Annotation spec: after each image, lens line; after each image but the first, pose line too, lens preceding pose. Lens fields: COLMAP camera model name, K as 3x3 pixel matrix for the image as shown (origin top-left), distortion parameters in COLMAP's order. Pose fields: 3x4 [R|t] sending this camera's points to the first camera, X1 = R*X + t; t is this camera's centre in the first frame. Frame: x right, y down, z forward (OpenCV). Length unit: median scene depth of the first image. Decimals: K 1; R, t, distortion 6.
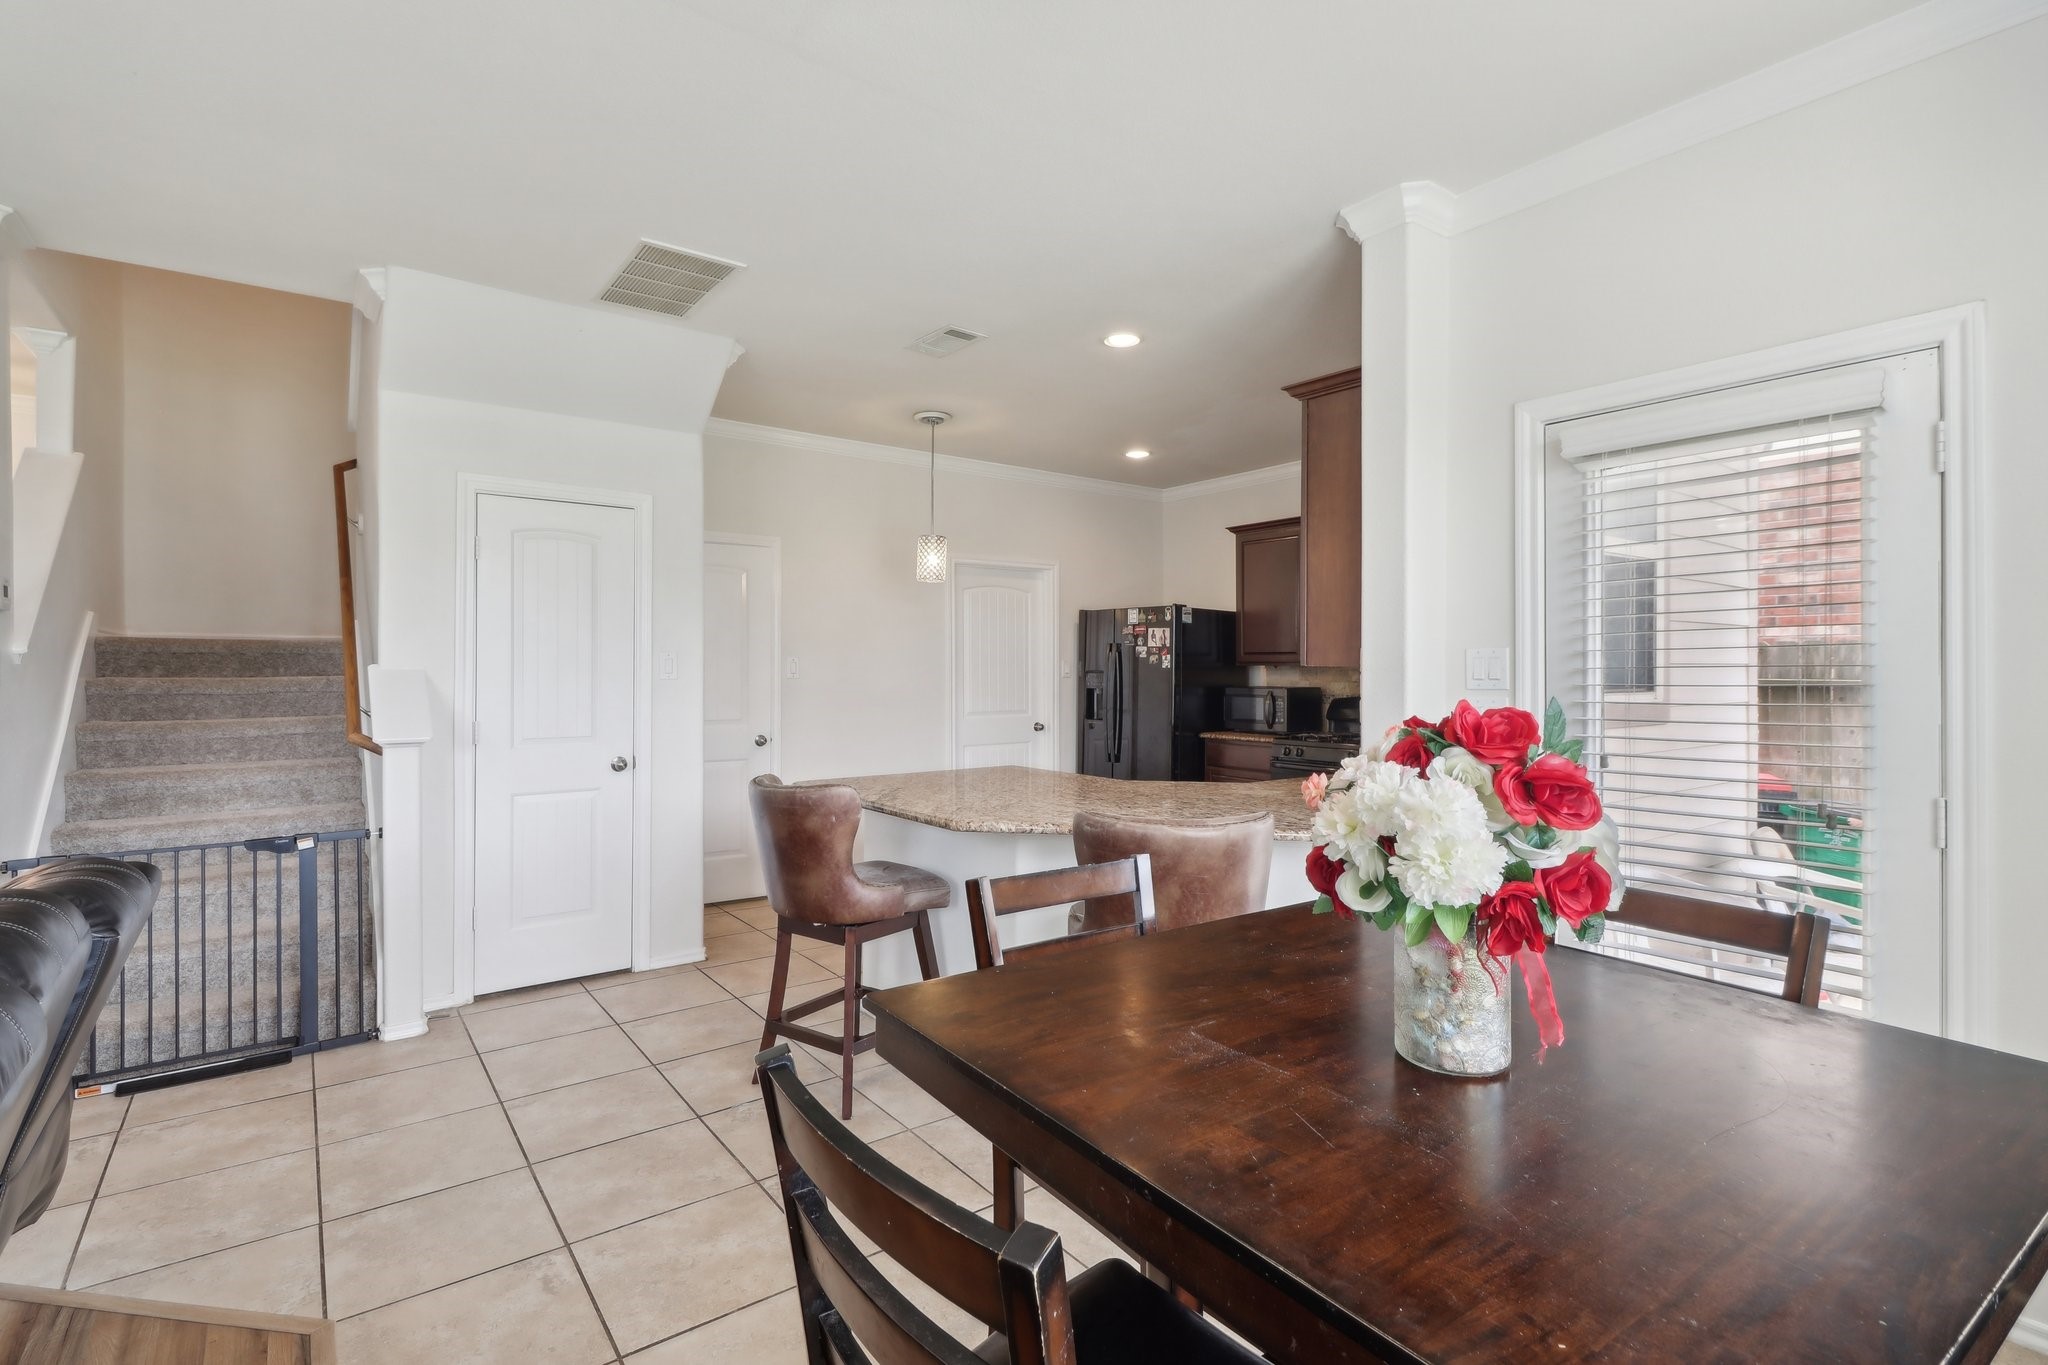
lens RADIAL K [[949.9, 0, 1011.6], [0, 949.9, 654.1], [0, 0, 1]] dist [-0.001321, -0.012650]
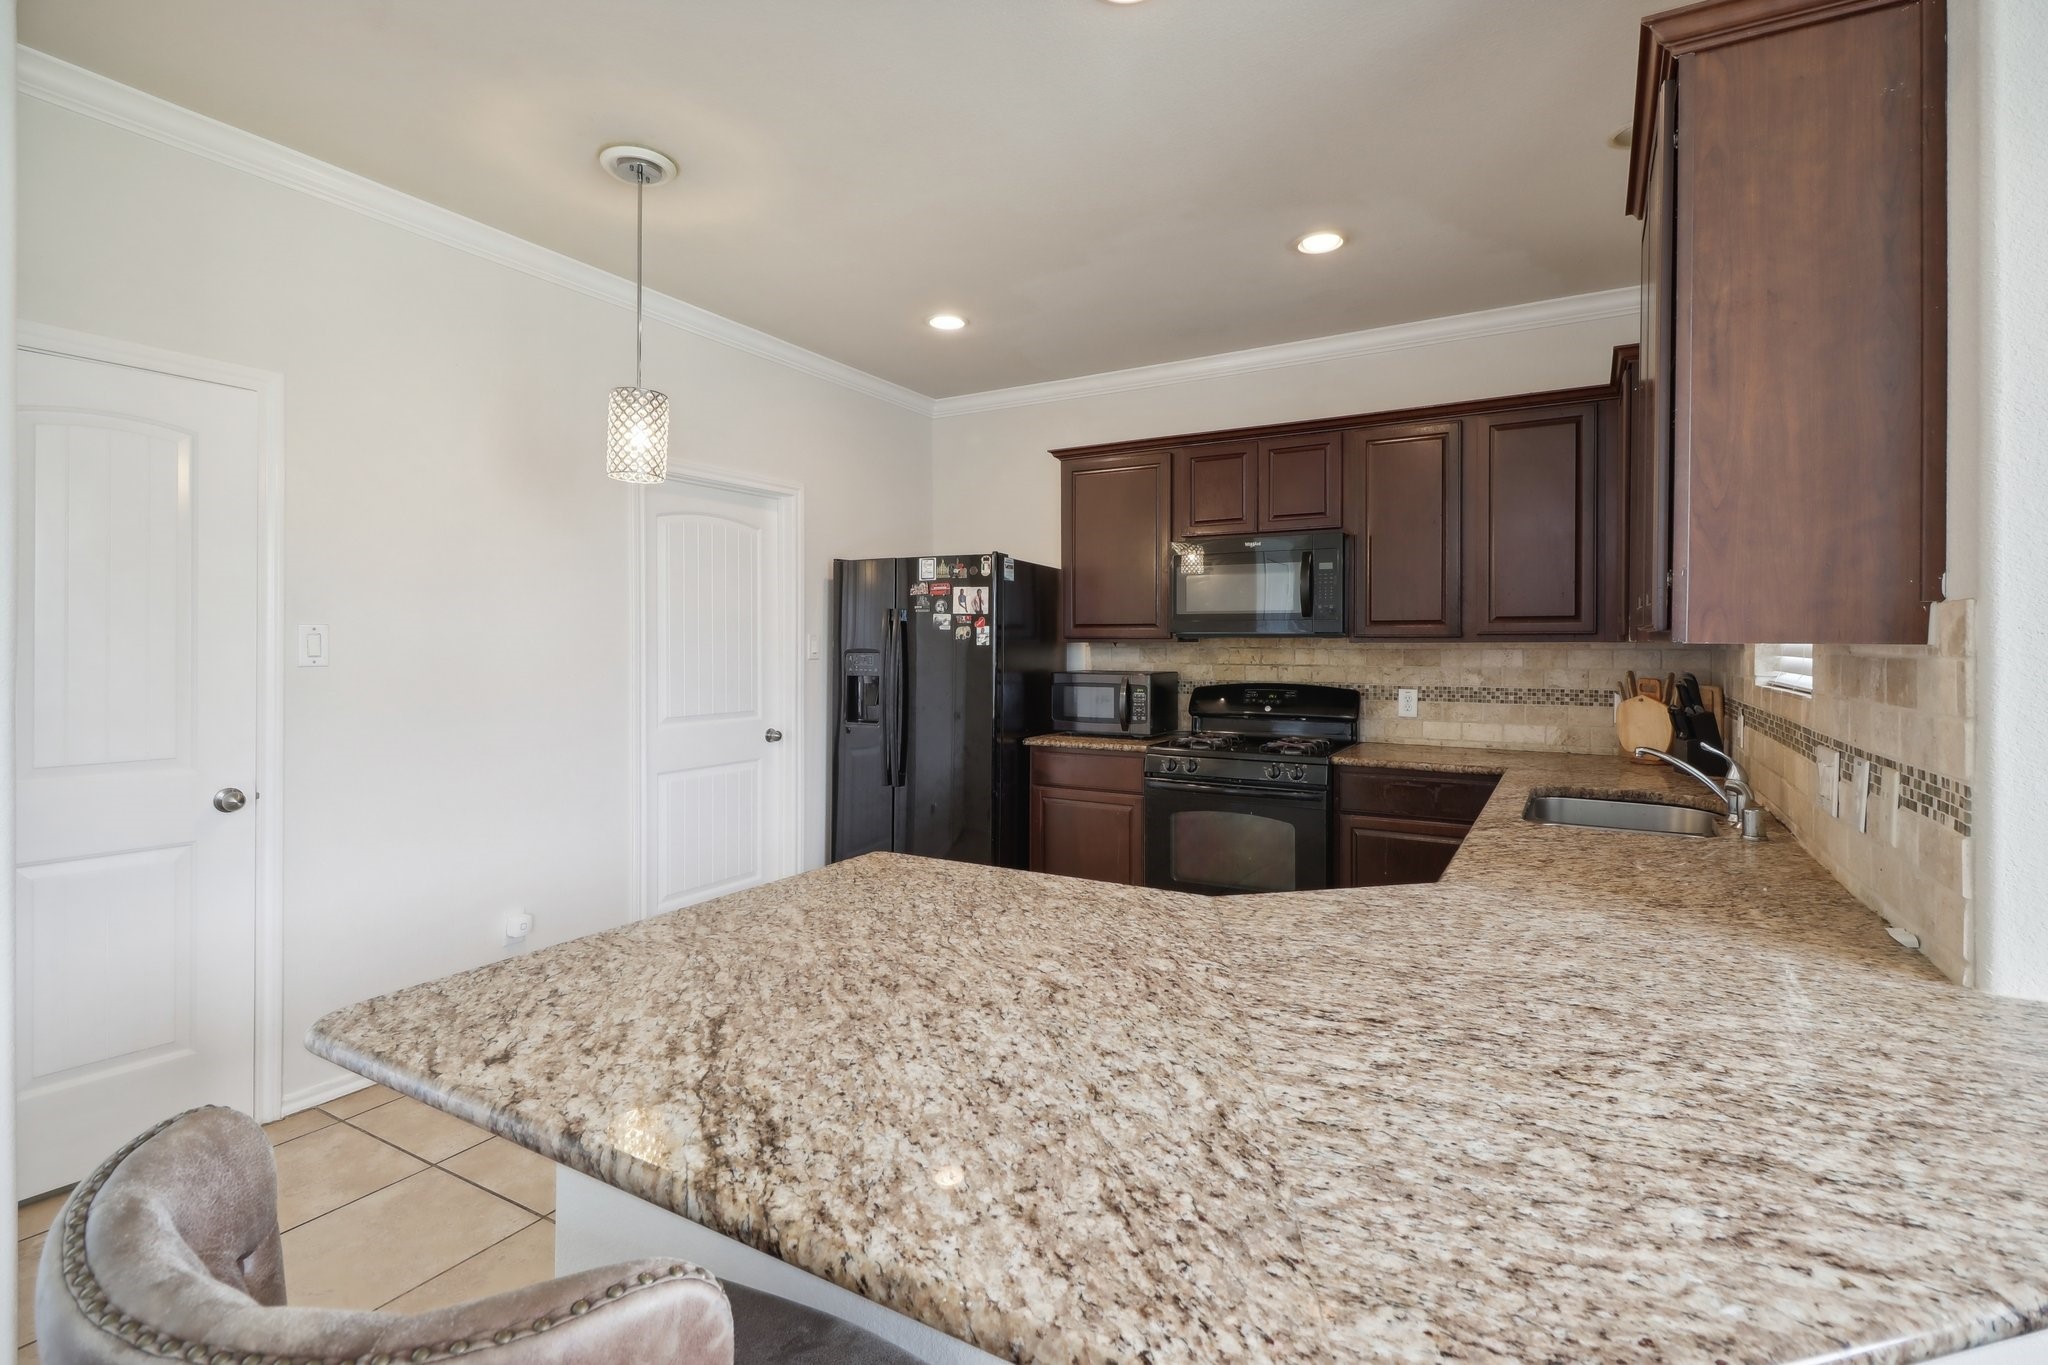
lens RADIAL K [[951.8, 0, 1020.3], [0, 951.8, 644.1], [0, 0, 1]] dist [0.022674, -0.014910]
pose [[0.915340, 0.002055, 0.402678, -0.086611], [-0.007379, 0.999905, 0.011669, 0.005365], [-0.402615, -0.013653, 0.915268, 0.360724]]
